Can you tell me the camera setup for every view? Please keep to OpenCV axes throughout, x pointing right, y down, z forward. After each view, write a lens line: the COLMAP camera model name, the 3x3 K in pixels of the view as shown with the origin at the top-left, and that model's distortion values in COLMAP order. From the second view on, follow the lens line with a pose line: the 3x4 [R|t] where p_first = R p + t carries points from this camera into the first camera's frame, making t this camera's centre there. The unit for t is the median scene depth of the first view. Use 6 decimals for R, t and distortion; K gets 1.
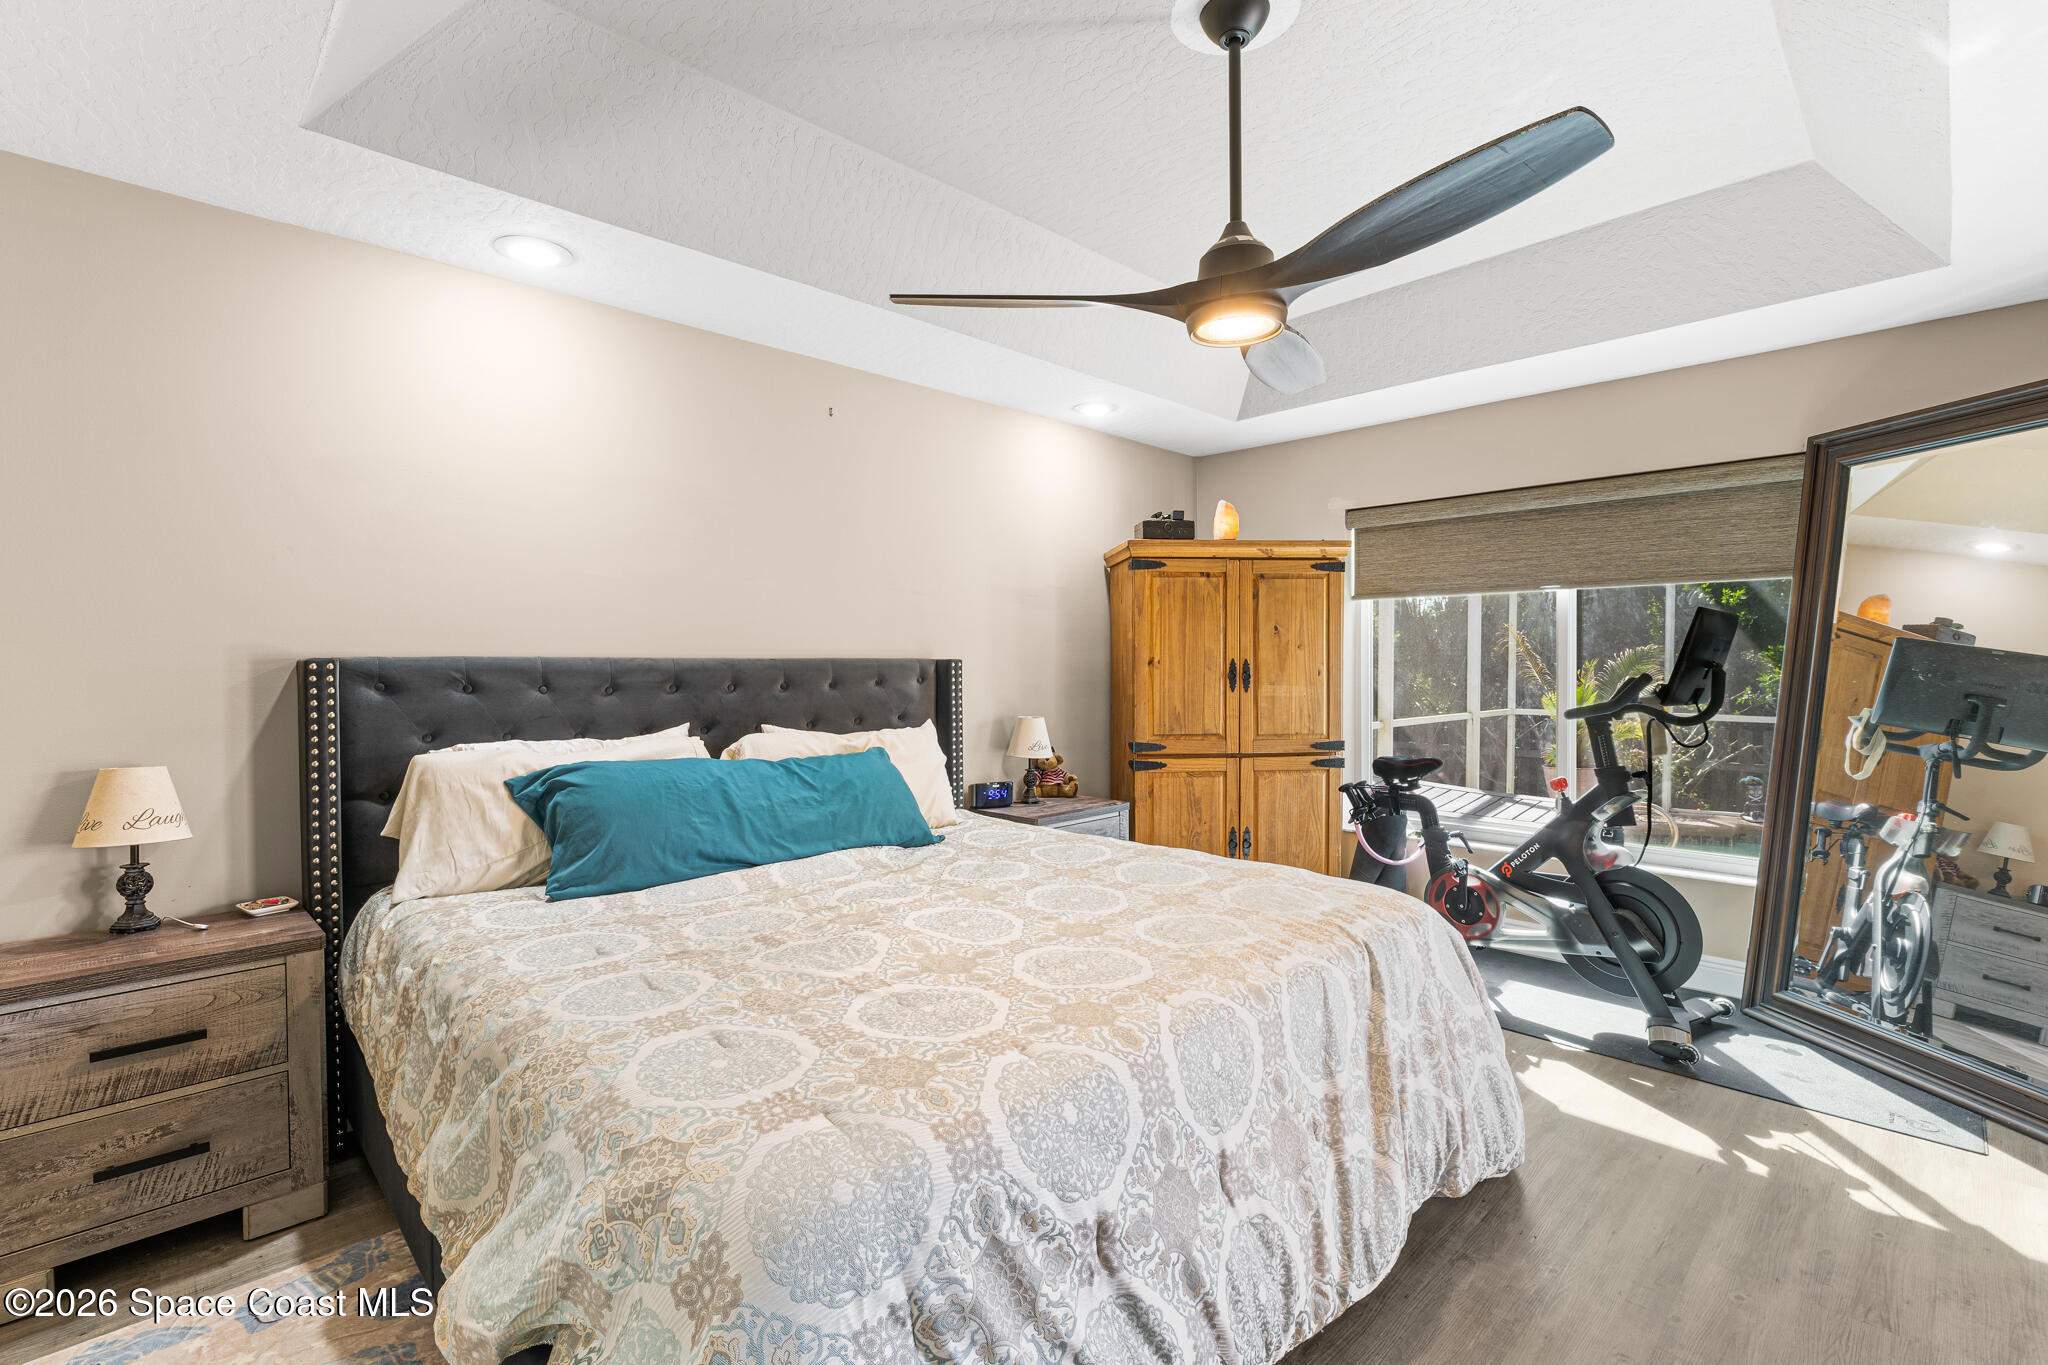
lens RADIAL K [[938.2, 0, 1008.1], [0, 938.2, 676.4], [0, 0, 1]] dist [-0.010680, 0.000234]
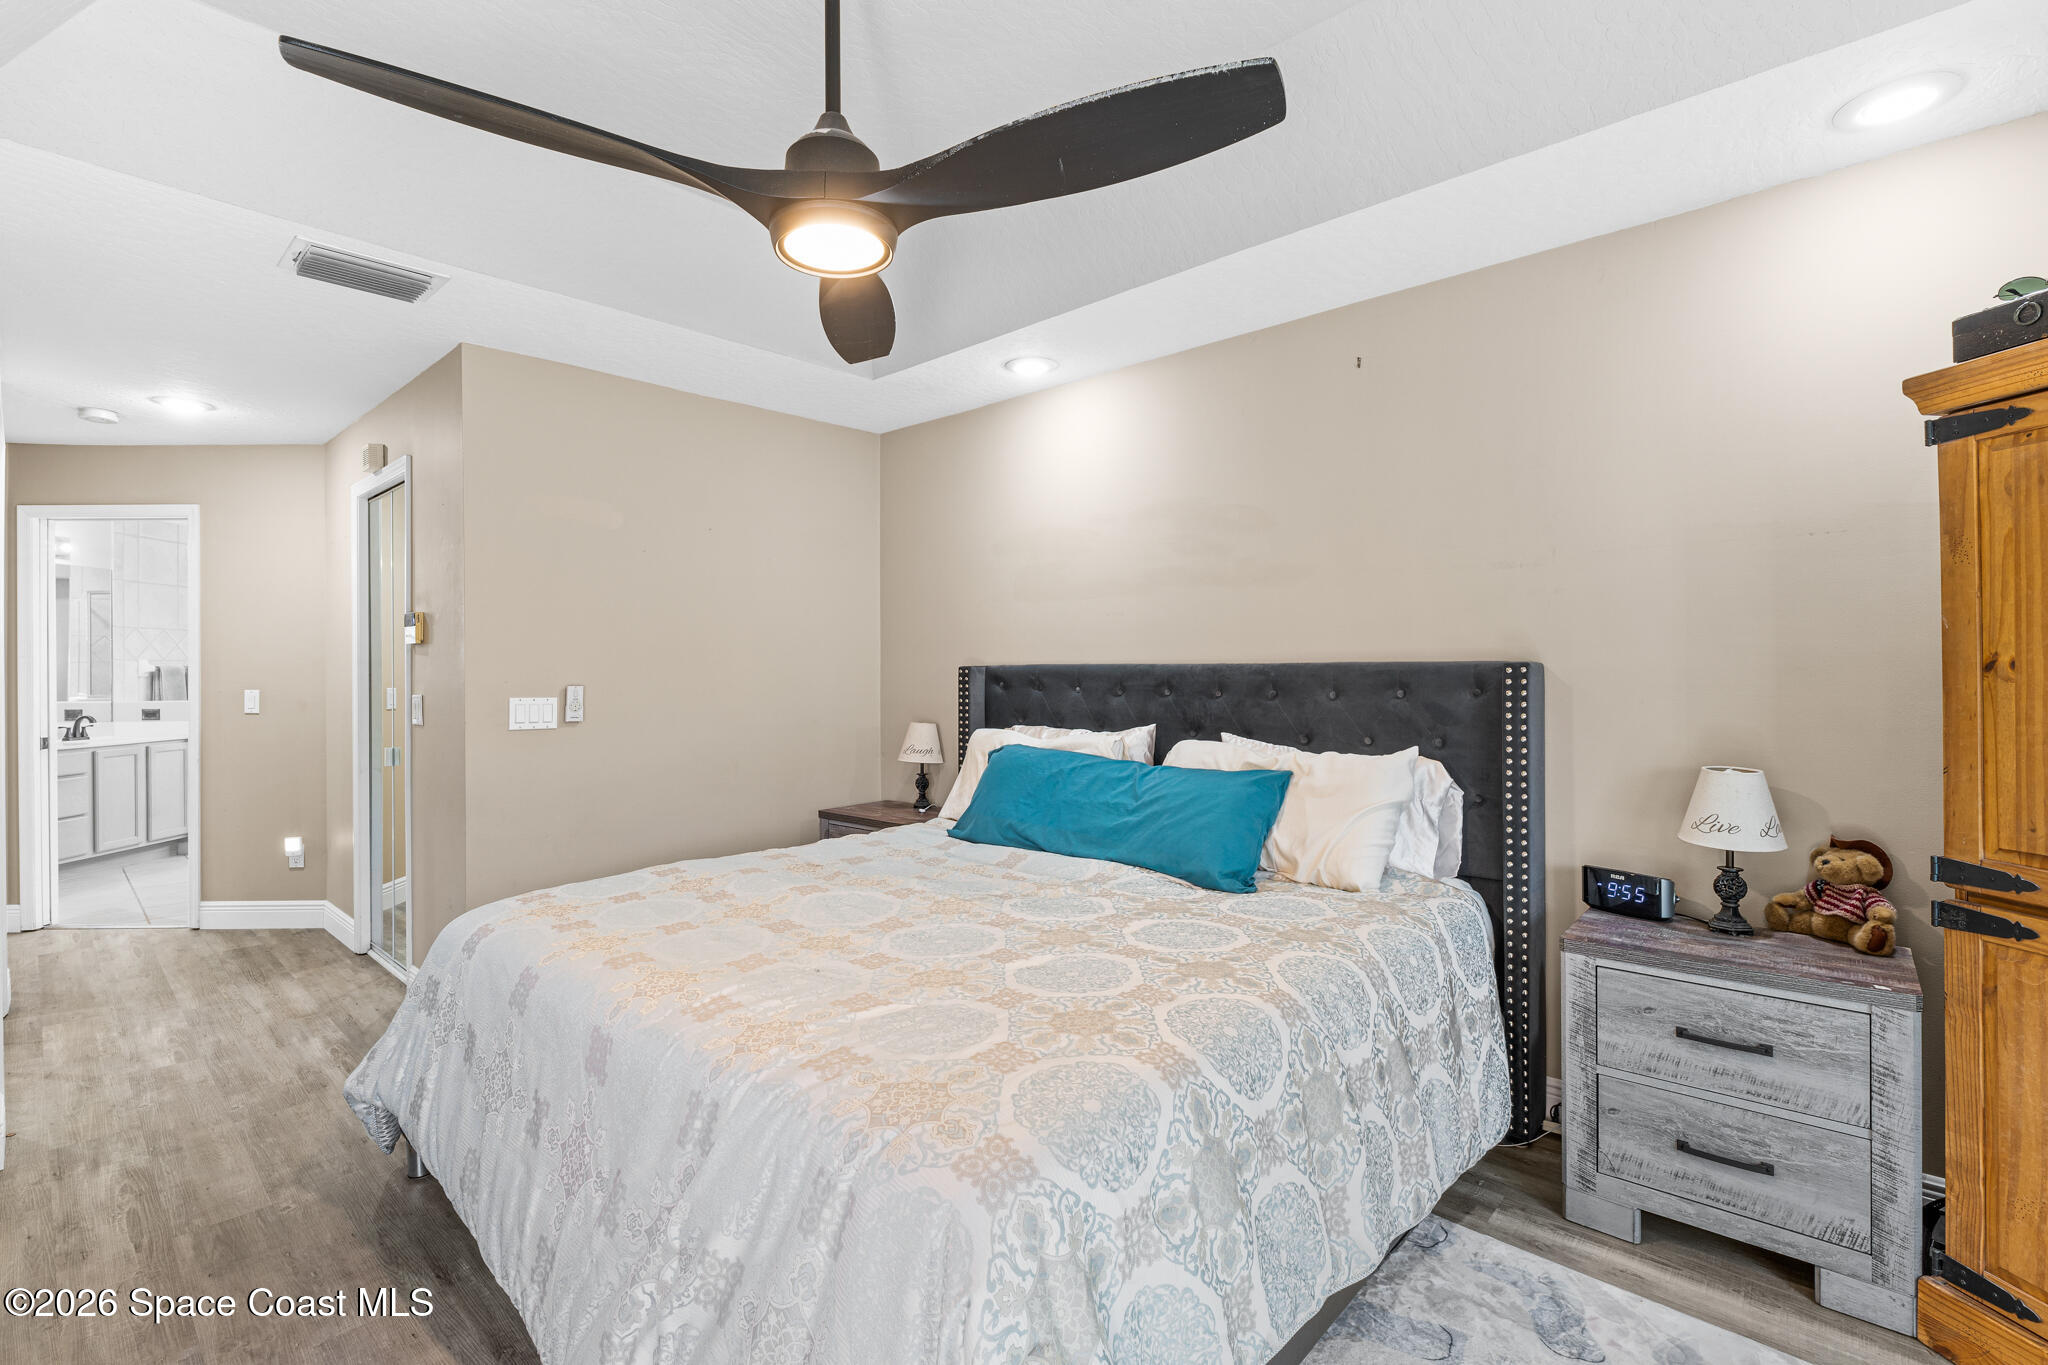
lens RADIAL K [[938.2, 0, 1008.1], [0, 938.2, 676.4], [0, 0, 1]] dist [-0.010680, 0.000234]
pose [[0.051911, 0.008814, -0.998613, 0.604525], [-0.011246, 0.999903, 0.008241, -0.010483], [0.998588, 0.010803, 0.052005, 0.651161]]
